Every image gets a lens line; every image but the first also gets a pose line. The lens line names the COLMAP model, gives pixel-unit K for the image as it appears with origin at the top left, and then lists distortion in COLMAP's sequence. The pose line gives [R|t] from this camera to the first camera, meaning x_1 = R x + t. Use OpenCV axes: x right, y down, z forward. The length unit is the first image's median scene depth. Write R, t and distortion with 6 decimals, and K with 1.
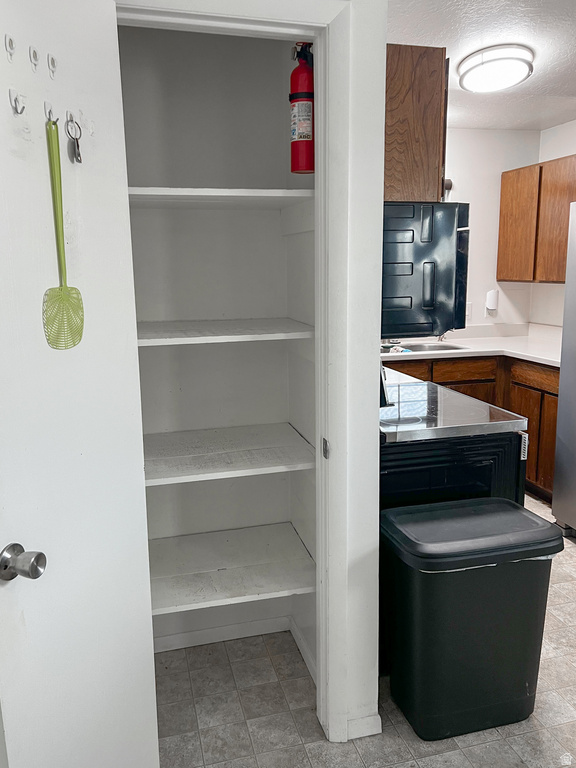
lens RADIAL K [[618.6, 0, 292.6], [0, 618.6, 376.9], [0, 0, 1]] dist [0.025150, -0.000913]
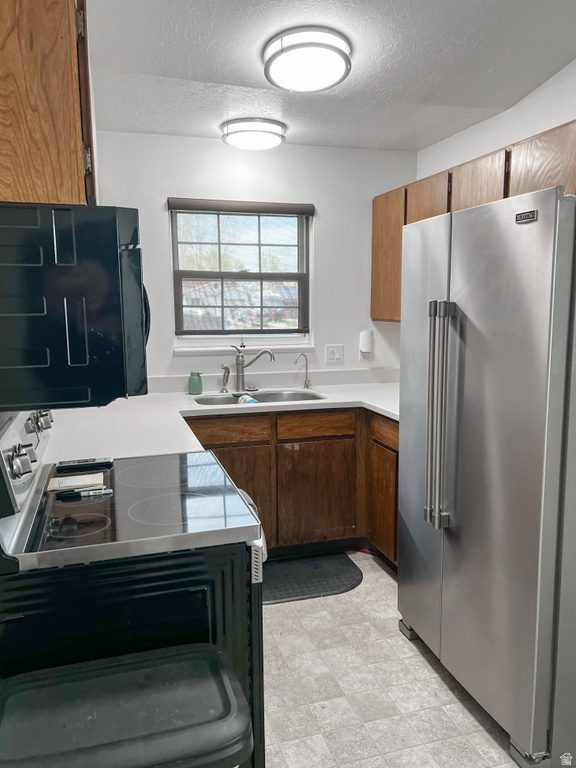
lens RADIAL K [[597.3, 0, 290.6], [0, 597.3, 384.6], [0, 0, 1]] dist [0.079336, -0.085761]
pose [[0.999568, 0.003696, 0.029160, 0.254986], [-0.002554, 0.999232, -0.039100, -0.039412], [-0.029282, 0.039009, 0.998810, 0.211153]]
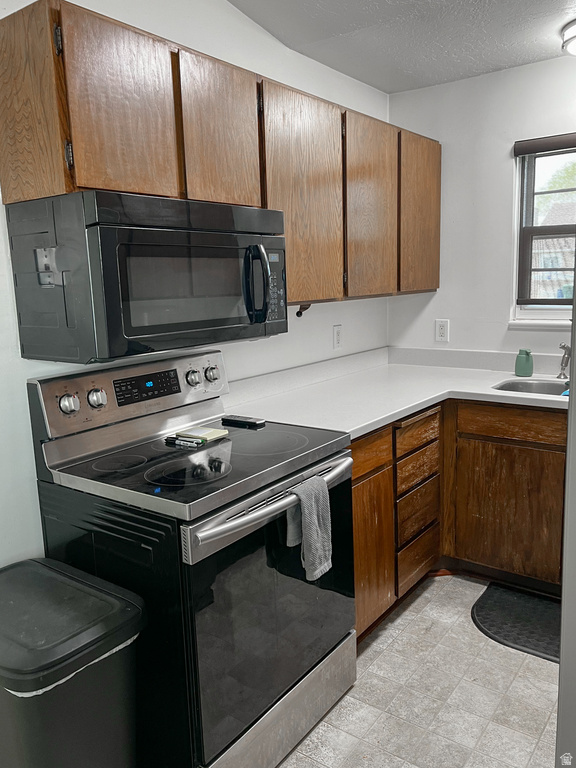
lens RADIAL K [[618.6, 0, 292.6], [0, 618.6, 376.9], [0, 0, 1]] dist [0.025150, -0.000913]
pose [[0.621928, 0.121893, -0.773530, 0.612339], [-0.117840, 0.991130, 0.061438, -0.078277], [0.774157, 0.052943, 0.630775, 0.430482]]
